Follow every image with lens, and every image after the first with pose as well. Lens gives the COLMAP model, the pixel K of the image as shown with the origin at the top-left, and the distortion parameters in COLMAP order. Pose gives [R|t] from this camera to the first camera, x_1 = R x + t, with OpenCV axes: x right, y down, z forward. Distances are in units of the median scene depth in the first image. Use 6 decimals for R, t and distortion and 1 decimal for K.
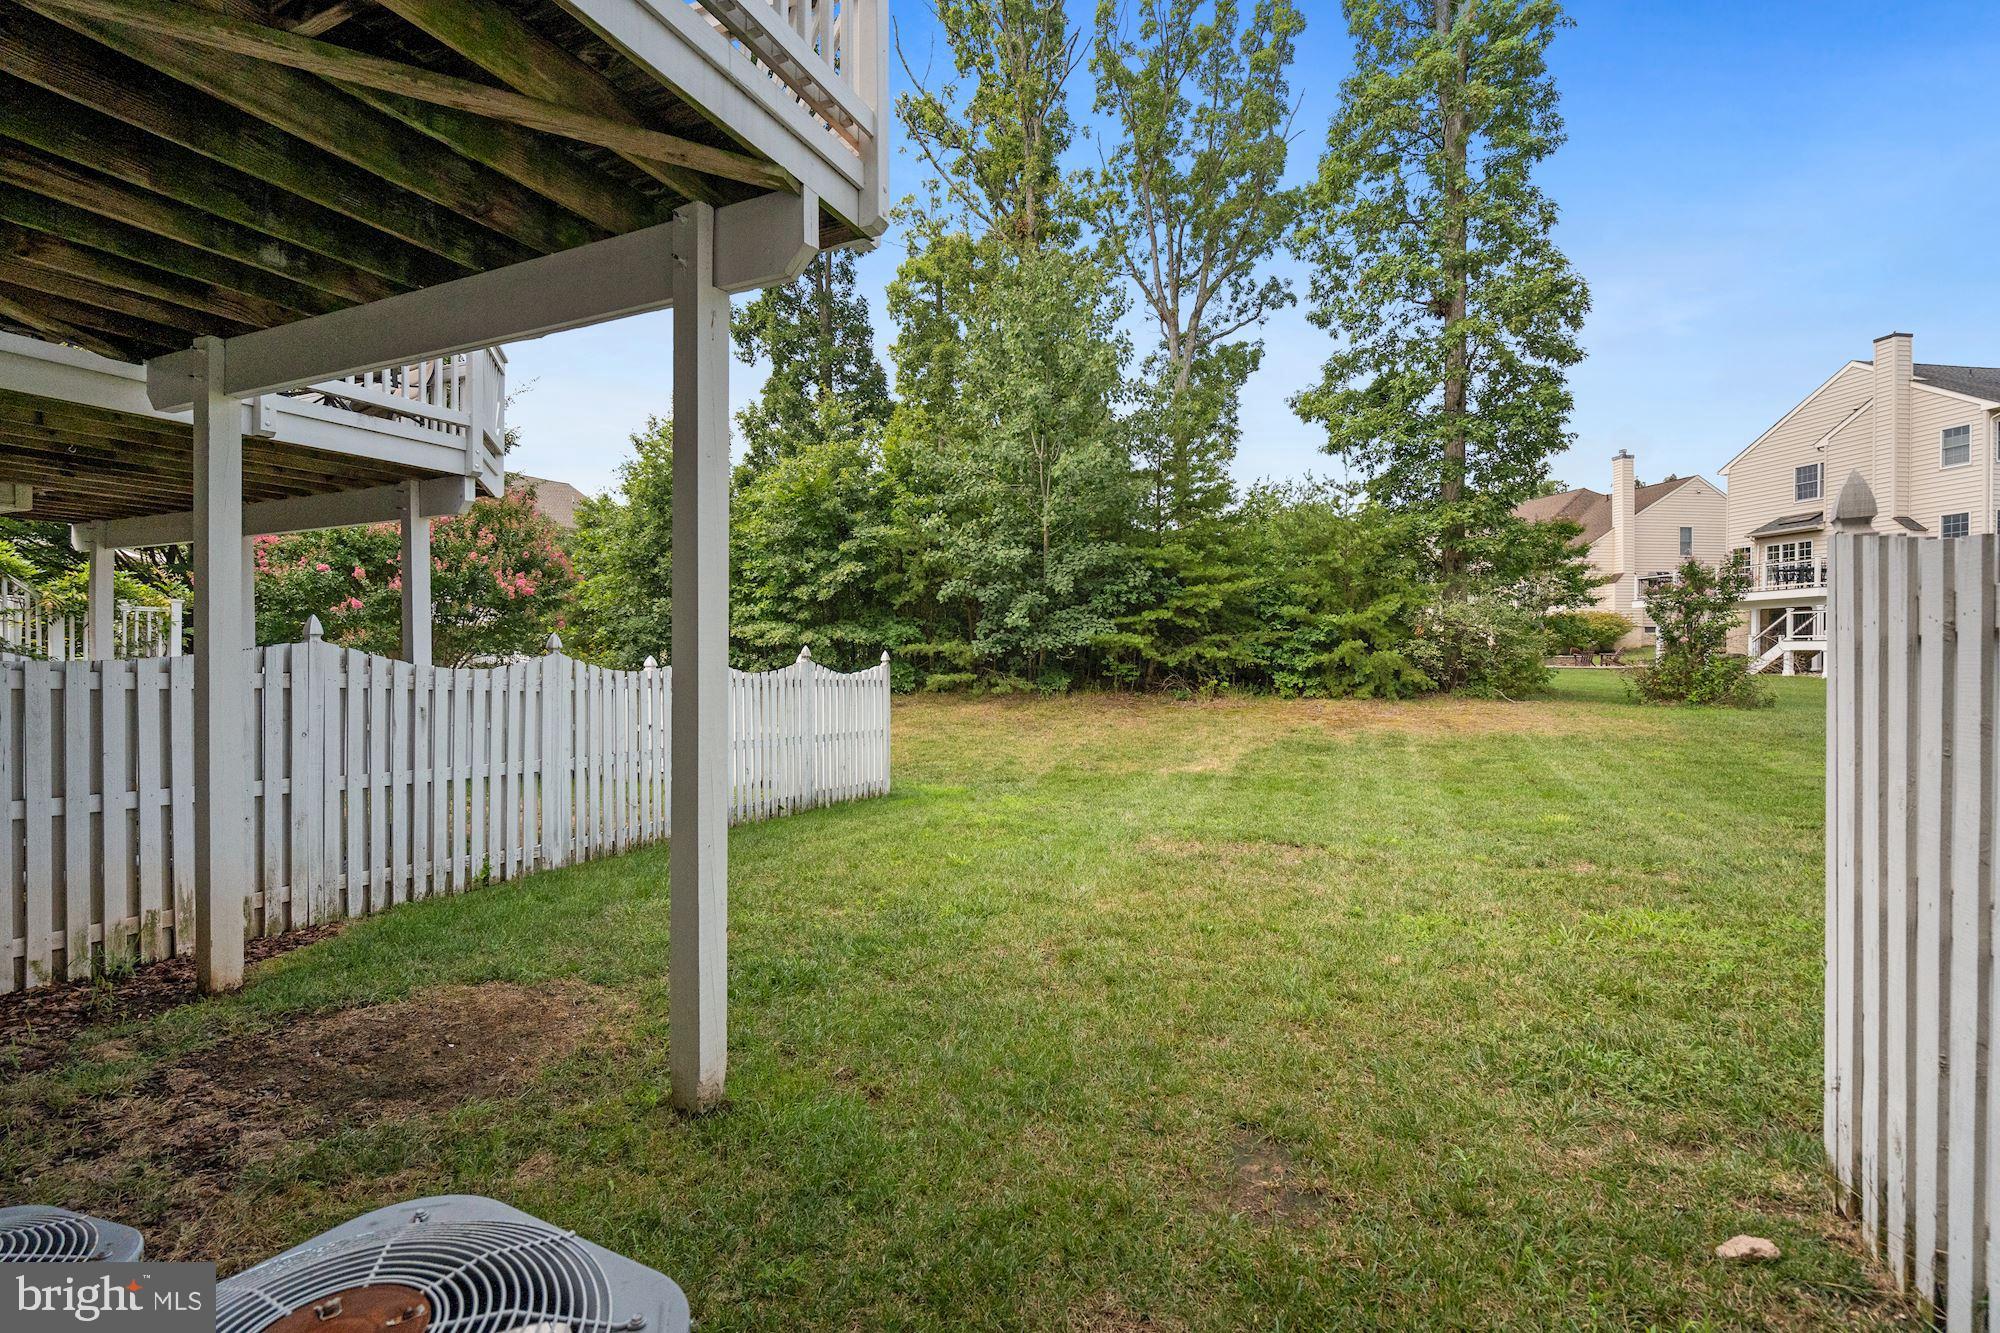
lens RADIAL K [[906.6, 0, 1003.4], [0, 906.6, 652.3], [0, 0, 1]] dist [-0.001551, 0.000098]
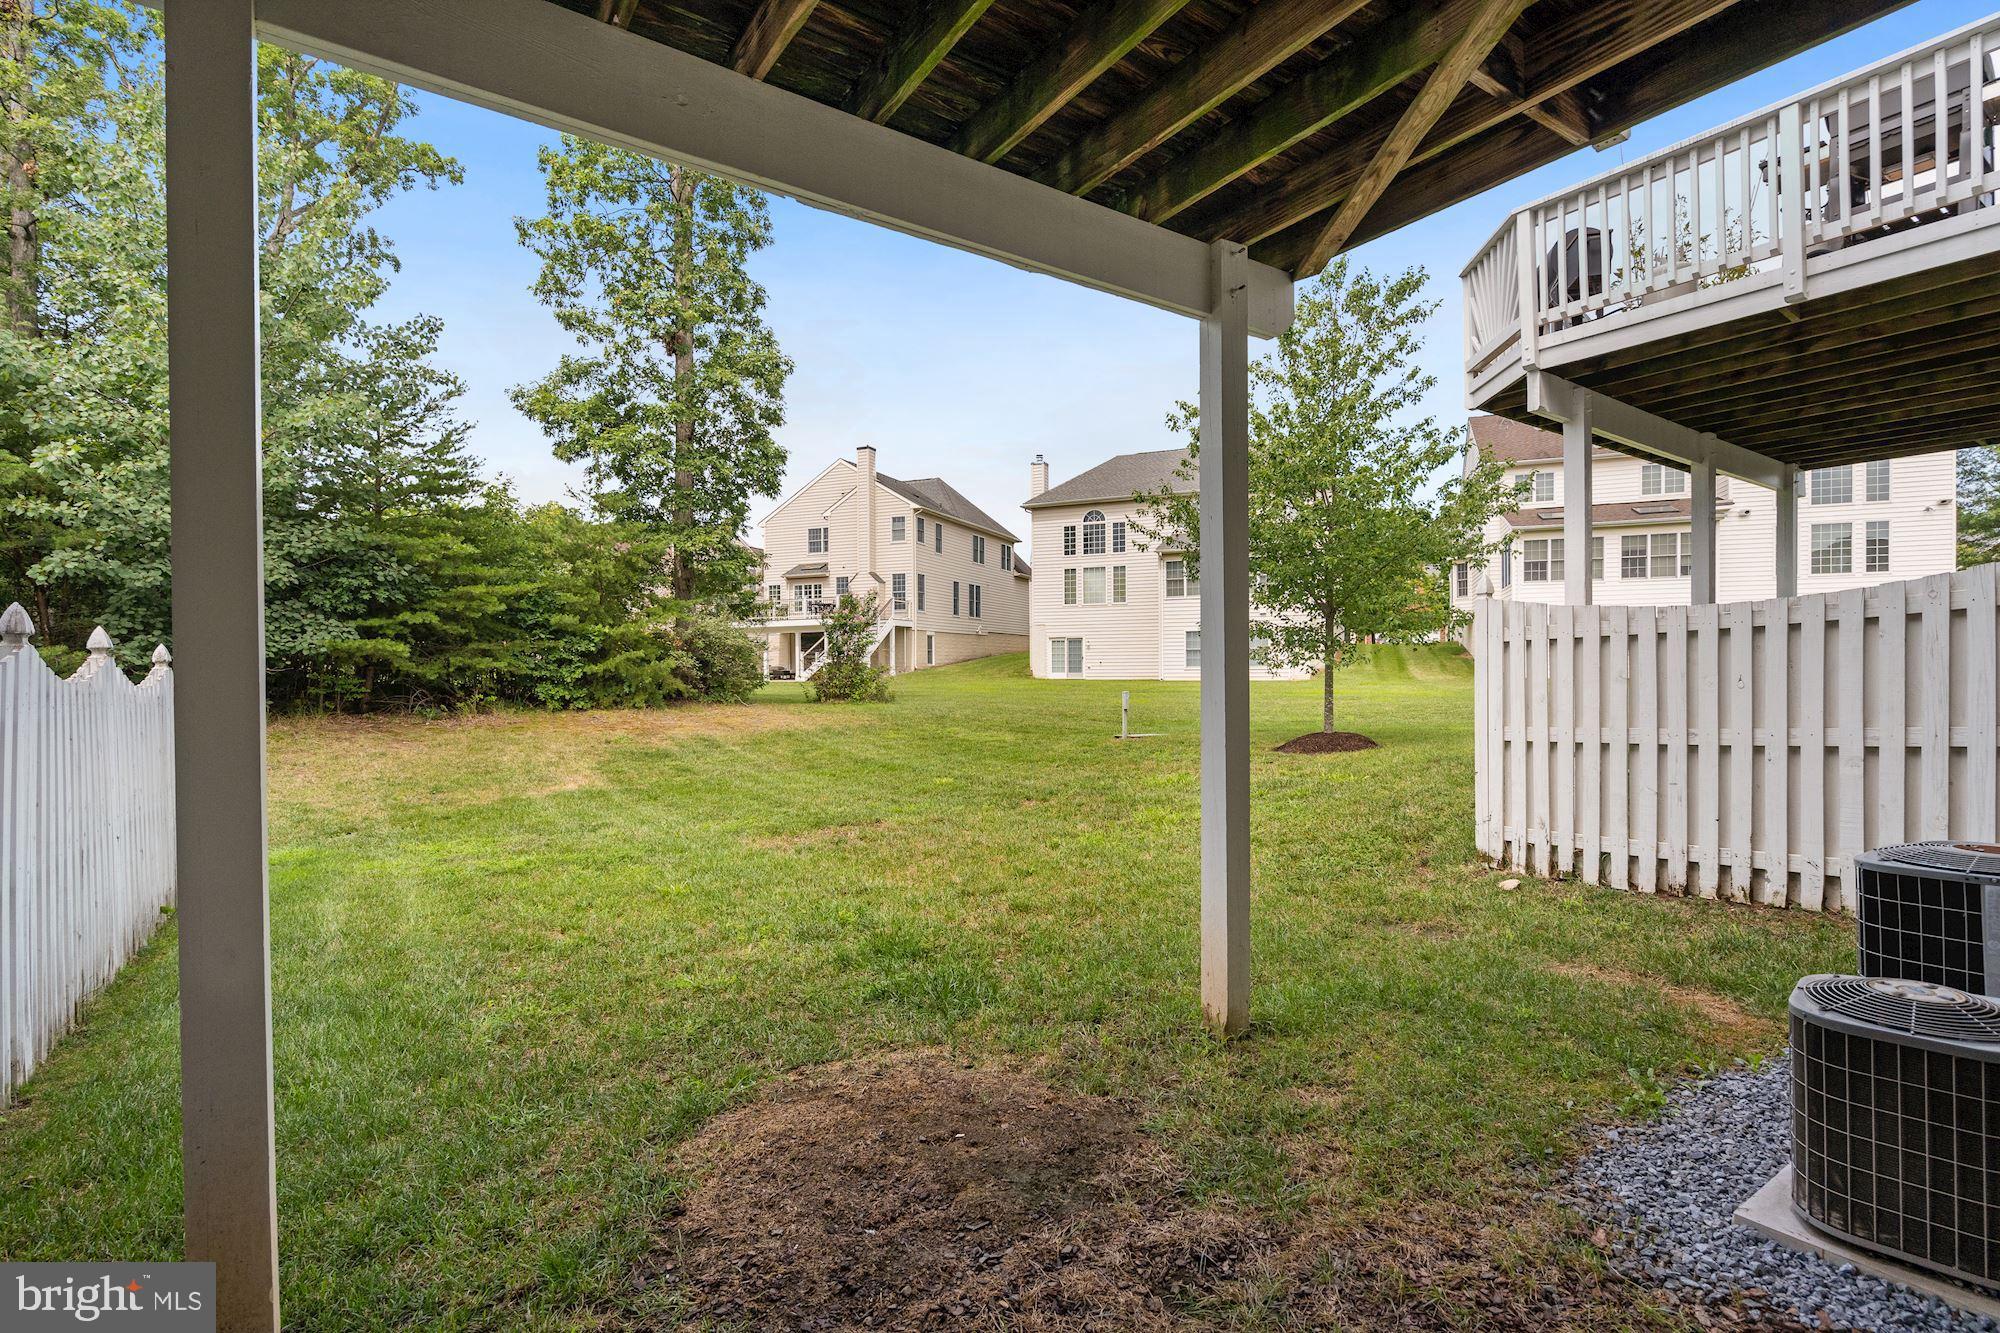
lens RADIAL K [[896.5, 0, 1000.0], [0, 896.5, 666.5], [0, 0, 1]] dist [-0.000550, 0.013105]
pose [[0.519222, -0.004899, 0.854625, -0.252365], [0.007499, 0.999971, 0.001177, 0.006078], [-0.854607, 0.005797, 0.519244, 0.114649]]
